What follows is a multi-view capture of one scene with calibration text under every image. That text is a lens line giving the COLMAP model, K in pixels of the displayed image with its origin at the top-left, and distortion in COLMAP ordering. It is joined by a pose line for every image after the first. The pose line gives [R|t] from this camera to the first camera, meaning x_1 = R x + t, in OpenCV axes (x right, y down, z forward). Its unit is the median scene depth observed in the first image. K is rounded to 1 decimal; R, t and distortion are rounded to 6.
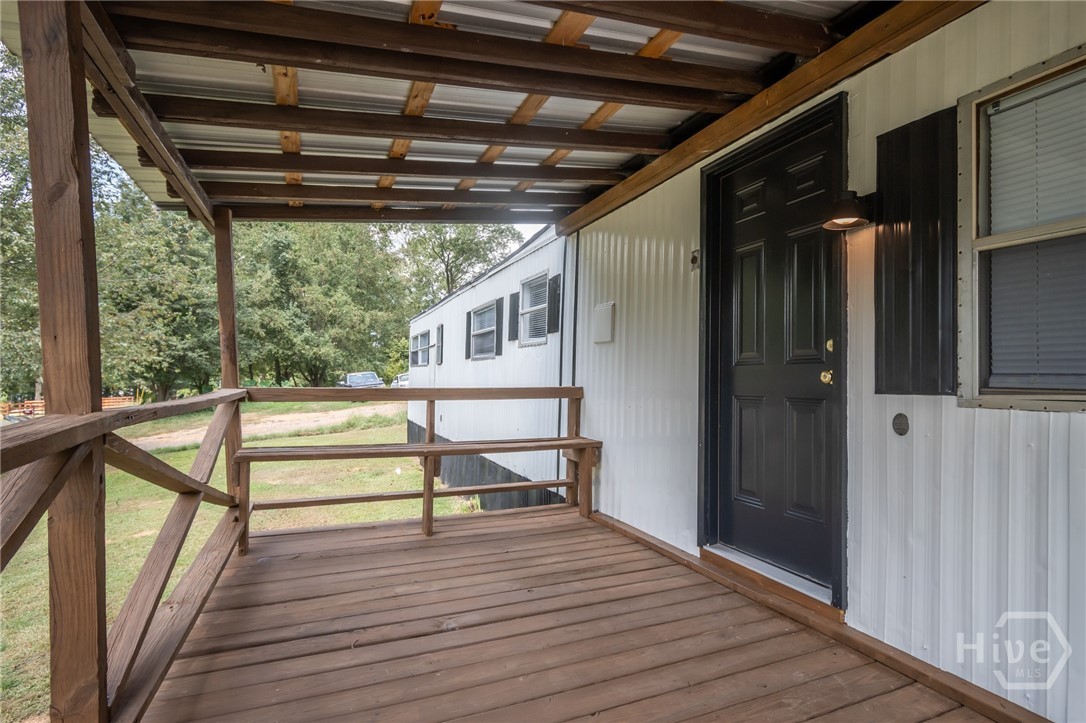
lens RADIAL K [[550.2, 0, 545.6], [0, 550.2, 365.1], [0, 0, 1]] dist [0.001657, -0.000868]
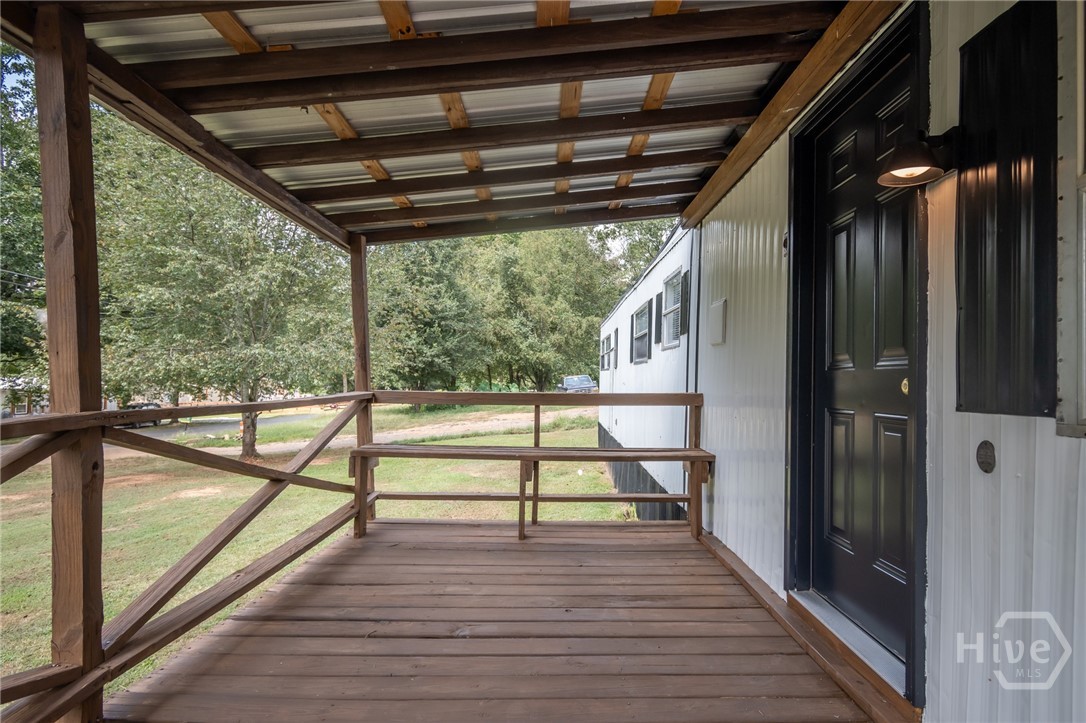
lens RADIAL K [[550.7, 0, 554.5], [0, 550.7, 366.2], [0, 0, 1]] dist [0.002110, -0.000181]
pose [[0.924325, -0.006167, -0.381558, 0.244287], [0.004800, 0.999978, -0.004536, -0.003005], [0.381577, 0.002361, 0.924334, 0.093083]]
